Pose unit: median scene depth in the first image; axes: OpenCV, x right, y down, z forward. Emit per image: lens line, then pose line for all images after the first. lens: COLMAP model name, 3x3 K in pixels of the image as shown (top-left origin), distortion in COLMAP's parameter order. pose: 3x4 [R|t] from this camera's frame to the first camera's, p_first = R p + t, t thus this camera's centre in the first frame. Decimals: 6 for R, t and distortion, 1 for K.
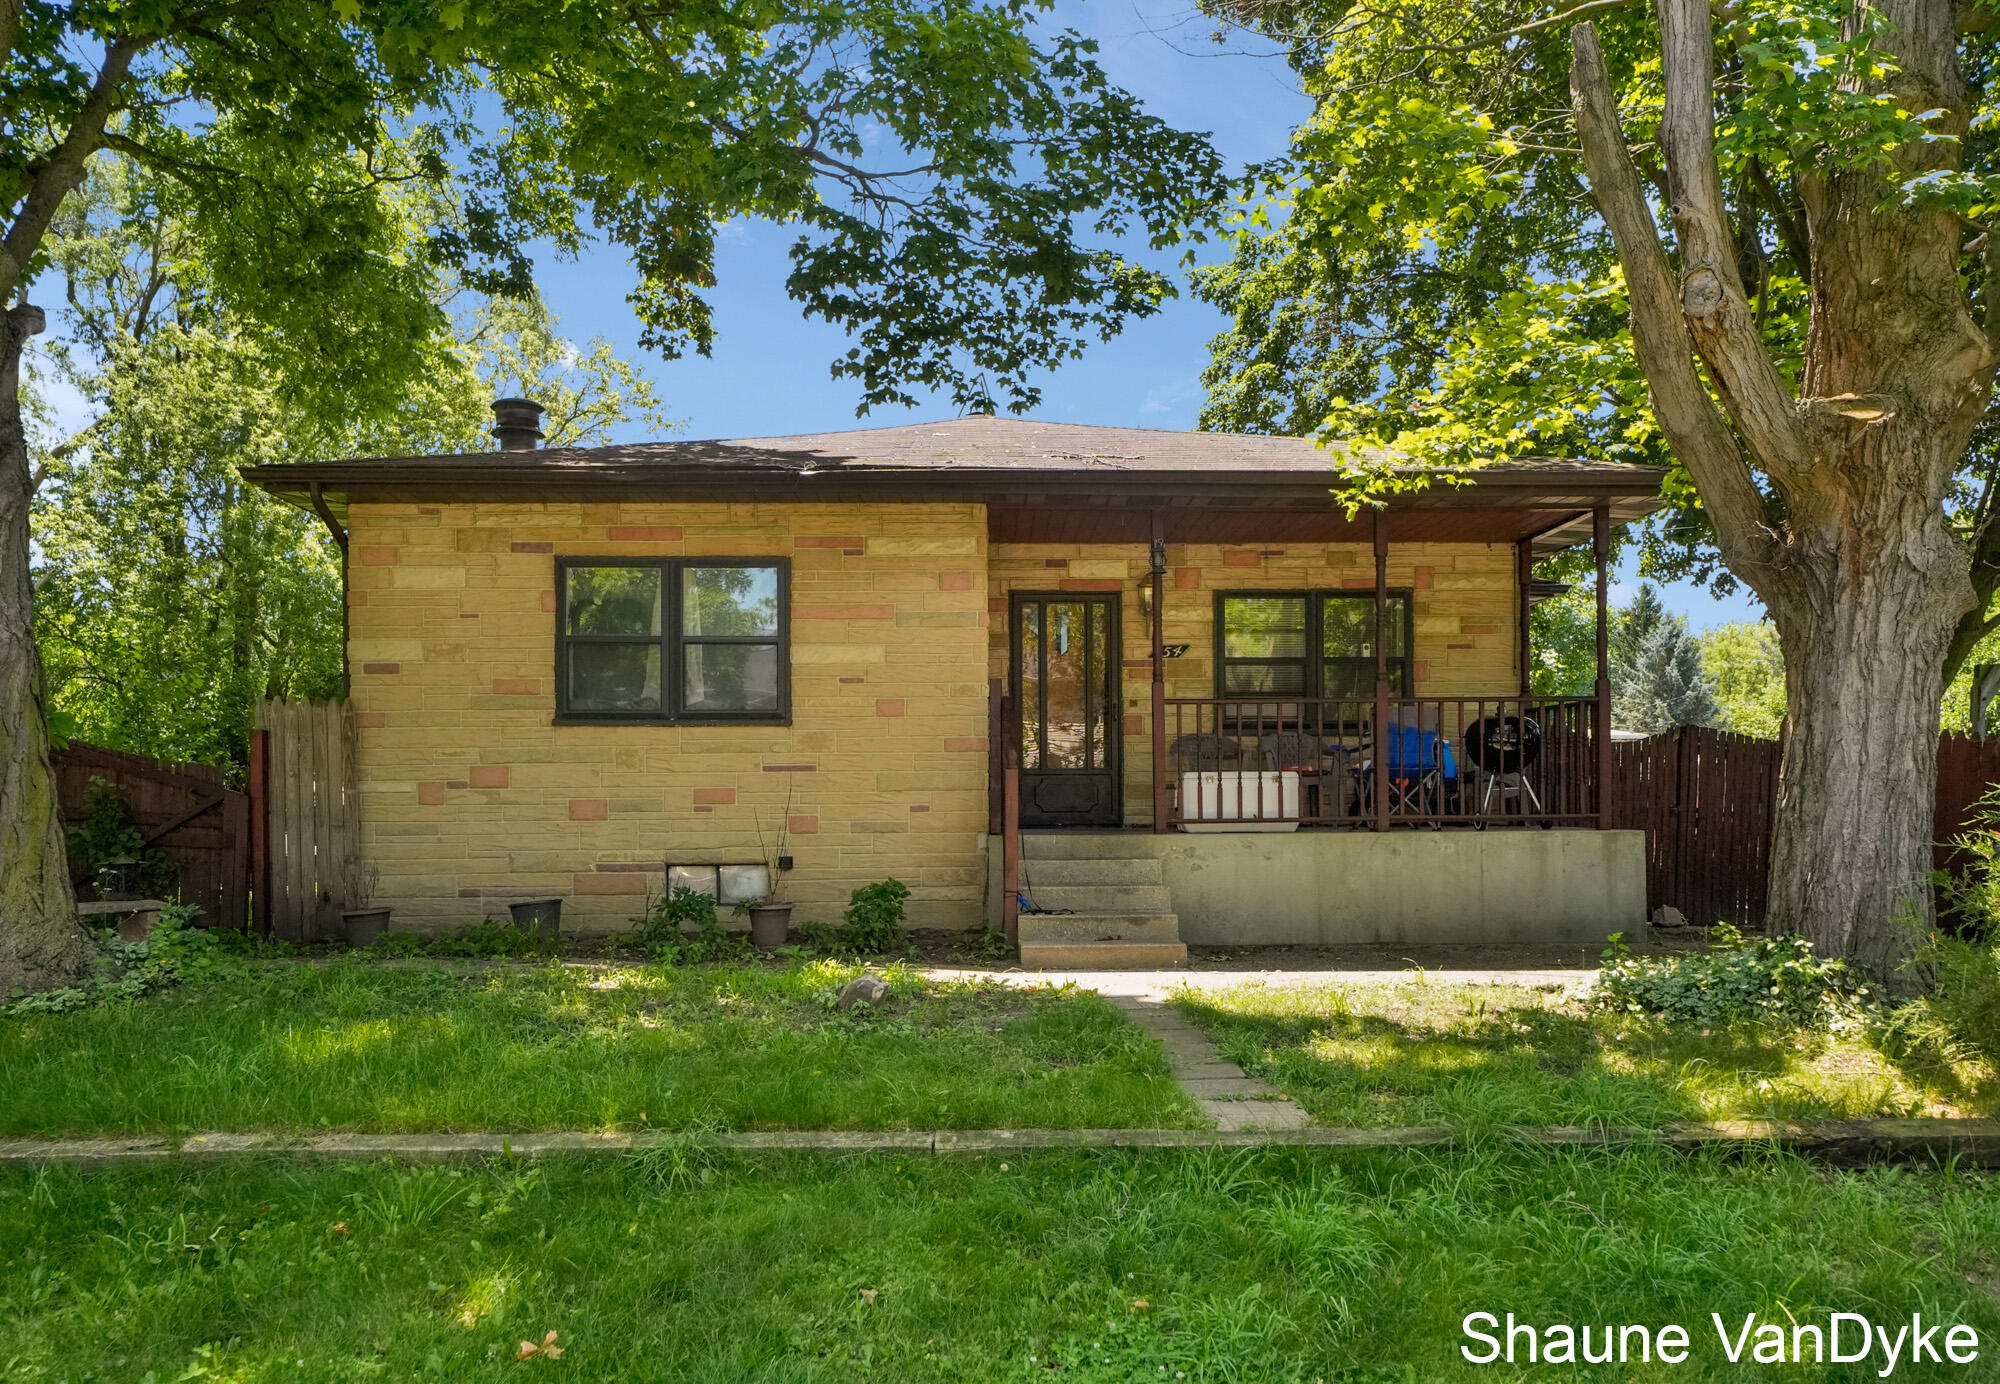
lens RADIAL K [[1303.0, 0, 999.2], [0, 1303.0, 688.5], [0, 0, 1]] dist [0.009848, 0.002235]
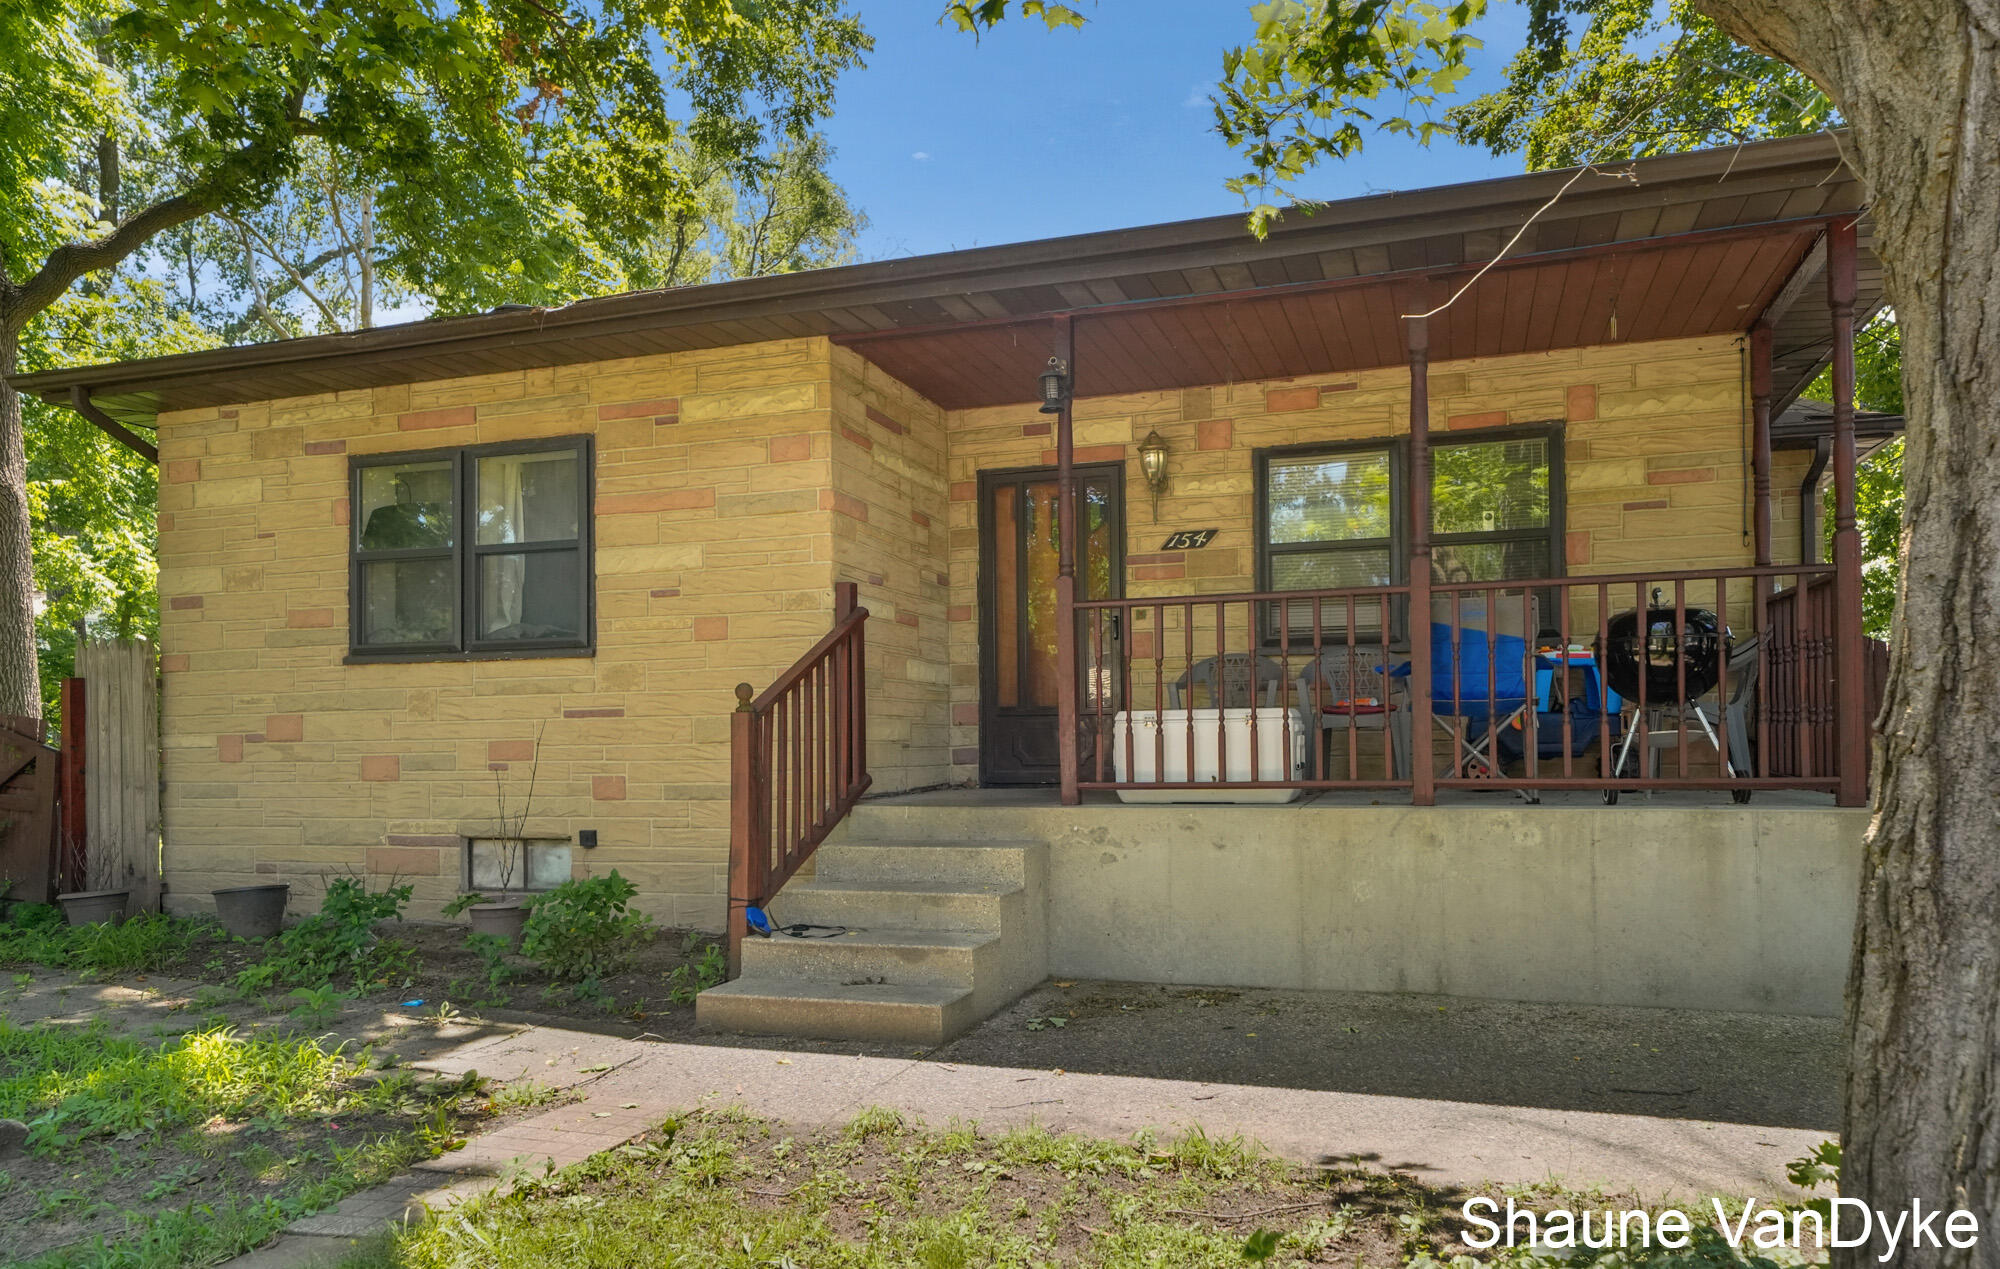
lens RADIAL K [[1229.0, 0, 1000.4], [0, 1229.0, 650.6], [0, 0, 1]] dist [0.020784, 0.000309]
pose [[0.951173, -0.028386, -0.307352, 0.280091], [0.033618, 0.999366, 0.011739, 0.024308], [0.306824, -0.021498, 0.951524, 0.390495]]
